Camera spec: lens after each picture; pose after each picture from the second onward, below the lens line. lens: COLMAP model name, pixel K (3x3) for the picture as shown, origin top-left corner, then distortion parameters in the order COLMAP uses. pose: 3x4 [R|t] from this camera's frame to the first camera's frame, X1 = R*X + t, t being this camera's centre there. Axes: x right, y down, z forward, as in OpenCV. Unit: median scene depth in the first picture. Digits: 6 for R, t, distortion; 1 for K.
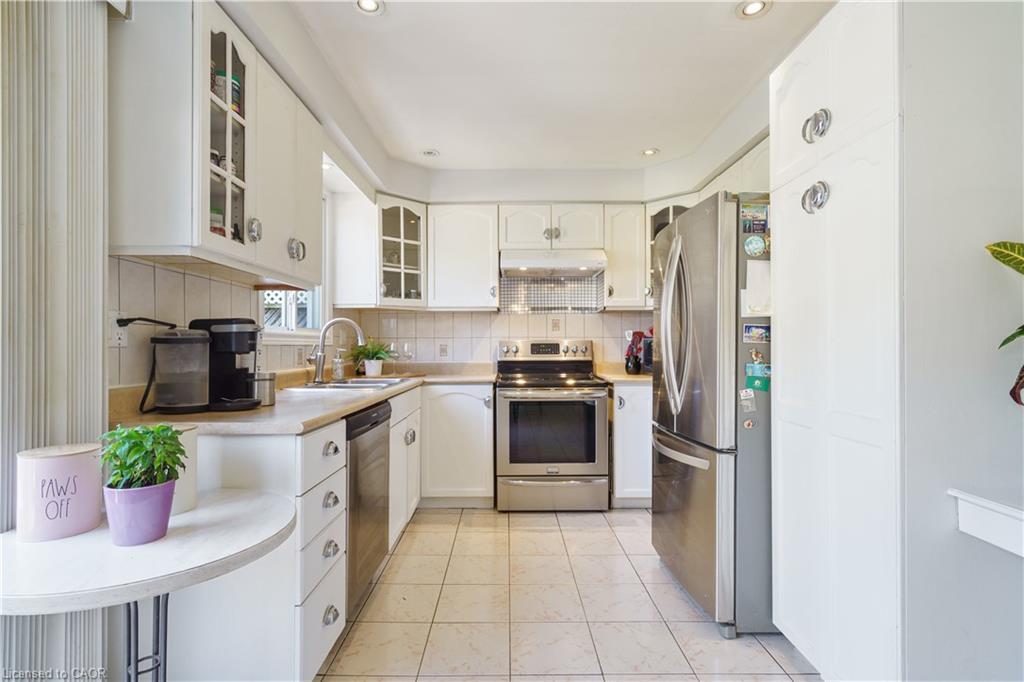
lens RADIAL K [[469.2, 0, 504.1], [0, 469.2, 342.8], [0, 0, 1]] dist [-0.005052, 0.000969]
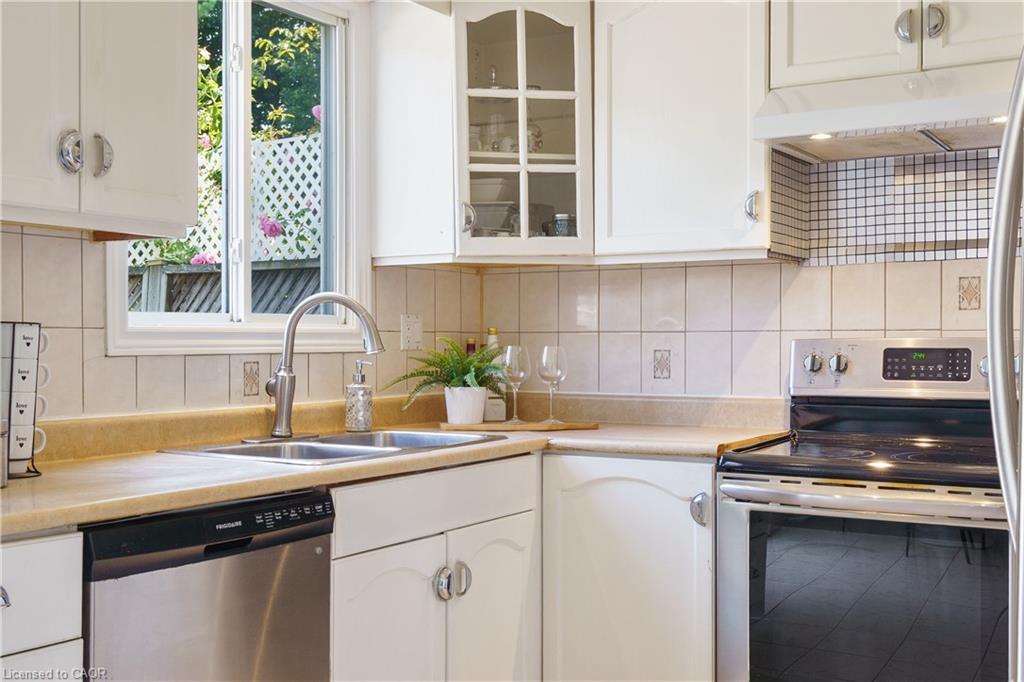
lens RADIAL K [[1151.6, 0, 512.2], [0, 1151.6, 344.3], [0, 0, 1]] dist [-0.000217, 0.000000]
pose [[0.854771, 0.004218, -0.518989, 0.291889], [0.002660, 0.999918, 0.012508, -0.013799], [0.518999, -0.012072, 0.854690, 0.141690]]
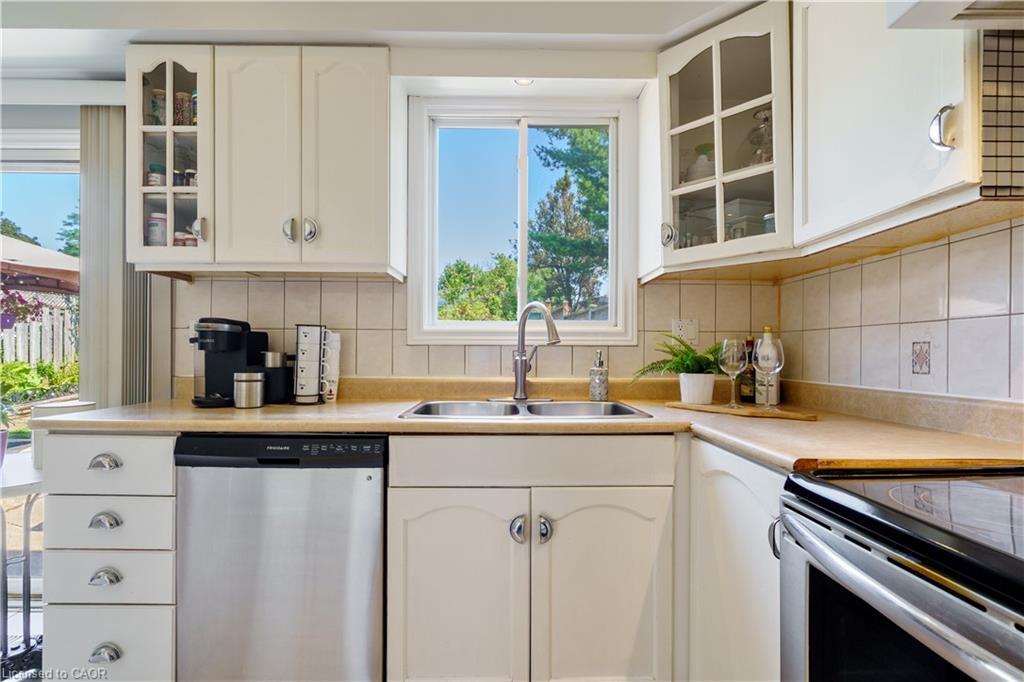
lens RADIAL K [[469.2, 0, 510.3], [0, 469.2, 350.0], [0, 0, 1]] dist [-0.005052, 0.000969]
pose [[0.020529, -0.002193, -0.999787, 0.236062], [0.005504, 0.999983, -0.002080, 0.011022], [0.999774, -0.005460, 0.020541, 0.782834]]
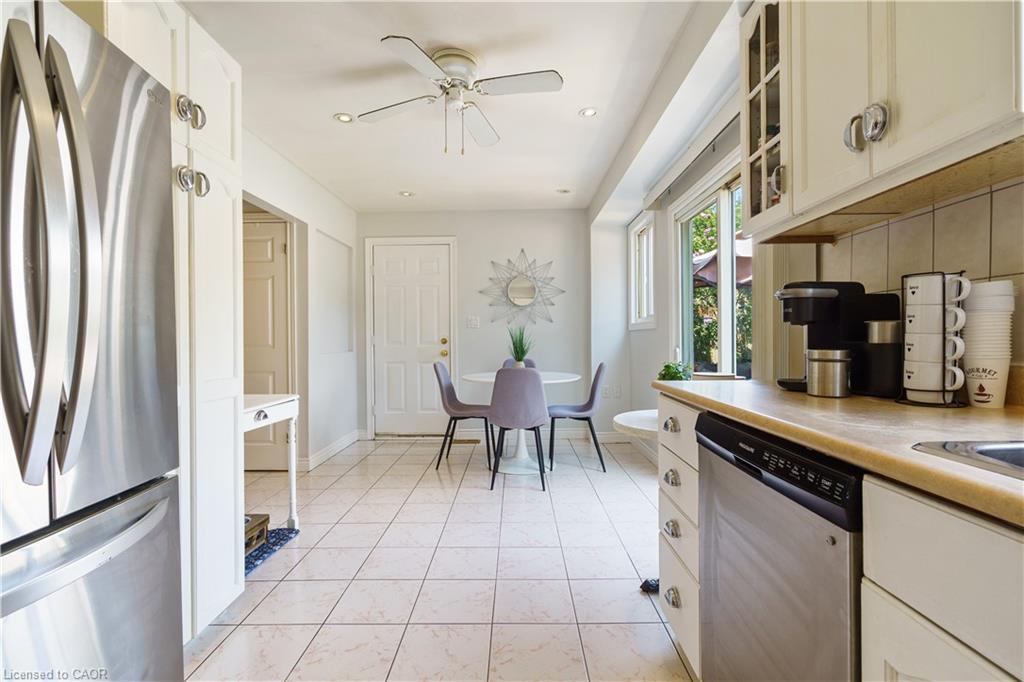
lens RADIAL K [[469.2, 0, 510.5], [0, 469.2, 342.0], [0, 0, 1]] dist [-0.005052, 0.000969]
pose [[-0.999951, 0.009148, 0.003853, -0.018043], [0.009131, 0.999950, -0.004194, 0.025783], [-0.003891, -0.004159, -0.999984, 0.888140]]
